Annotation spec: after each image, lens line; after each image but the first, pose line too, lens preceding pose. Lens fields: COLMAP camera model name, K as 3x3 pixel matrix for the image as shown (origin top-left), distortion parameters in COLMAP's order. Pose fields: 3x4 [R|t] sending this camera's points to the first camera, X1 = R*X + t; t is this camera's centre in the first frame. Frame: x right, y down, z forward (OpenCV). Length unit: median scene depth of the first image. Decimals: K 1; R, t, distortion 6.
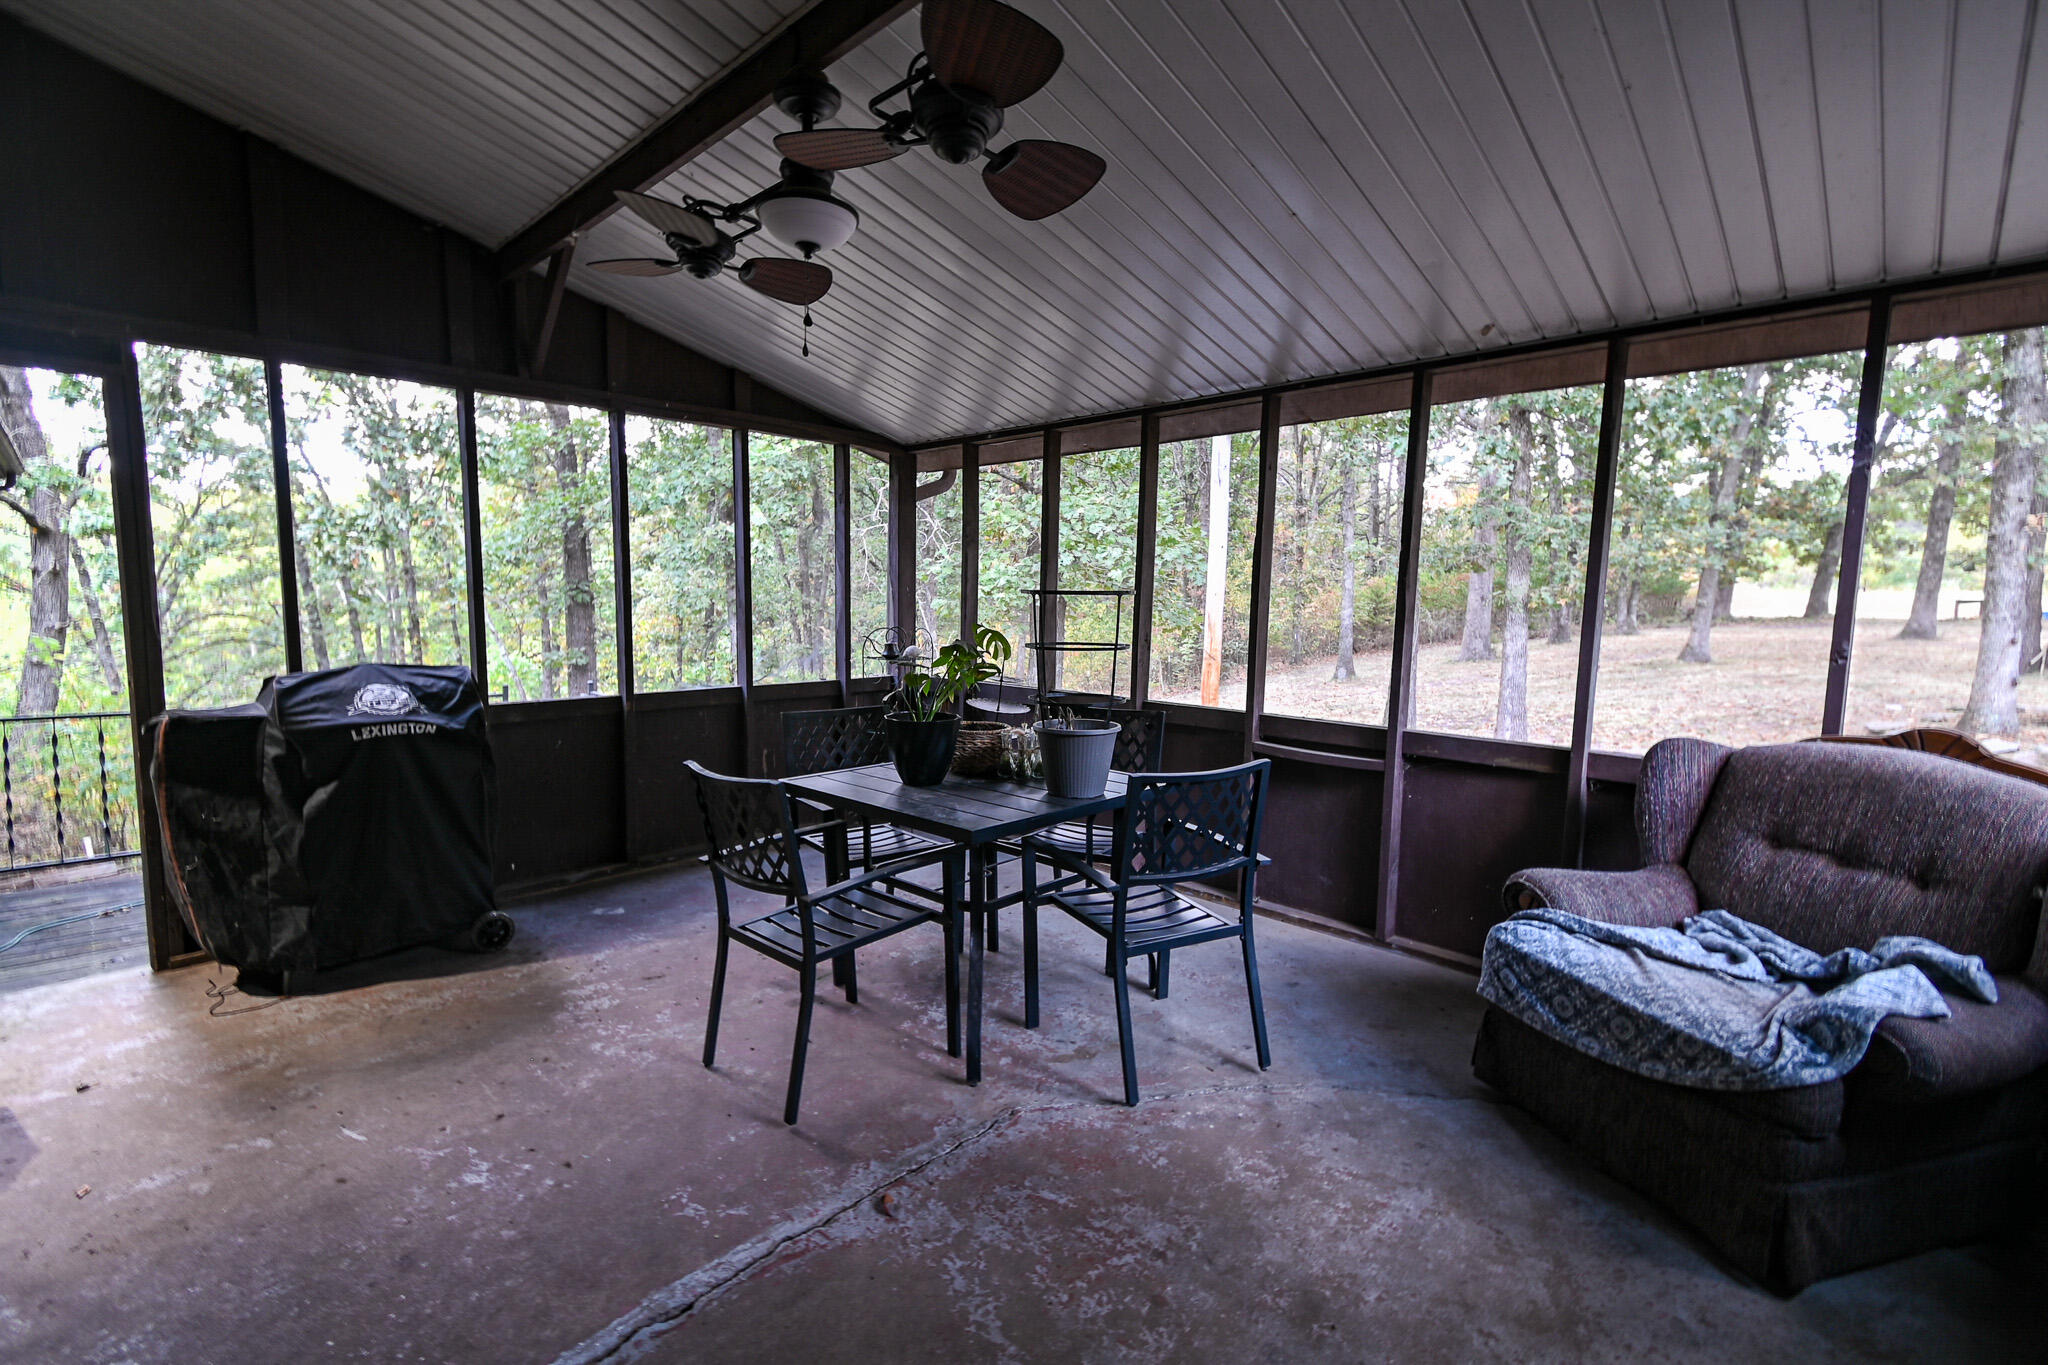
lens RADIAL K [[917.1, 0, 1024.0], [0, 917.1, 682.5], [0, 0, 1]] dist [0.004500, -0.000595]
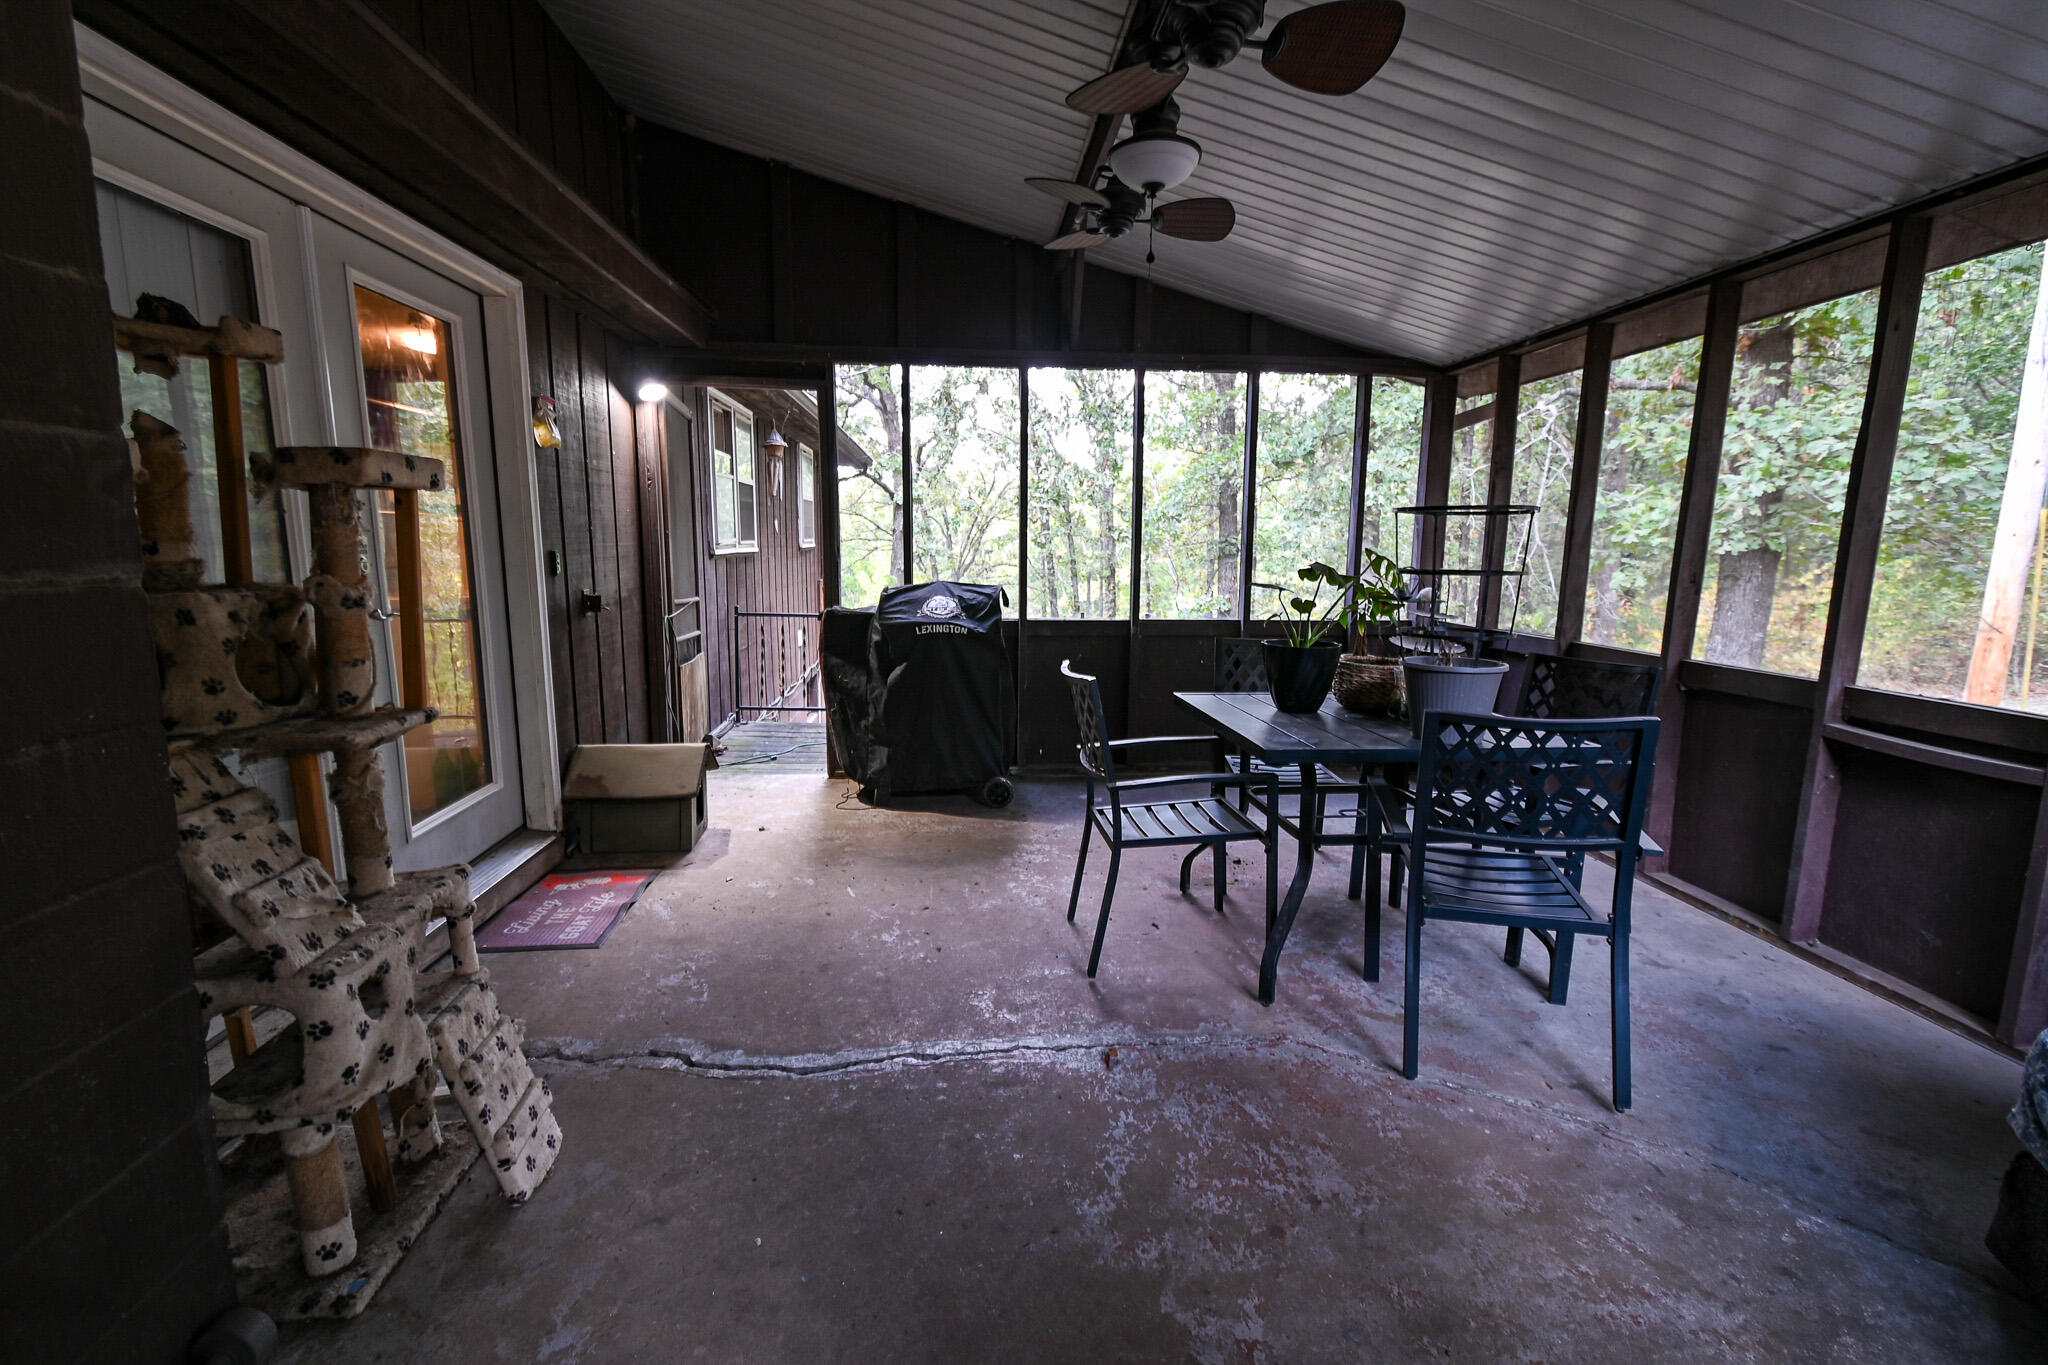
lens RADIAL K [[917.1, 0, 1024.0], [0, 917.1, 682.5], [0, 0, 1]] dist [0.004500, -0.000595]
pose [[0.748984, 0.093342, -0.655980, 0.311751], [-0.064008, 0.995590, 0.068584, 0.030367], [0.659489, -0.009381, 0.751655, 0.063470]]
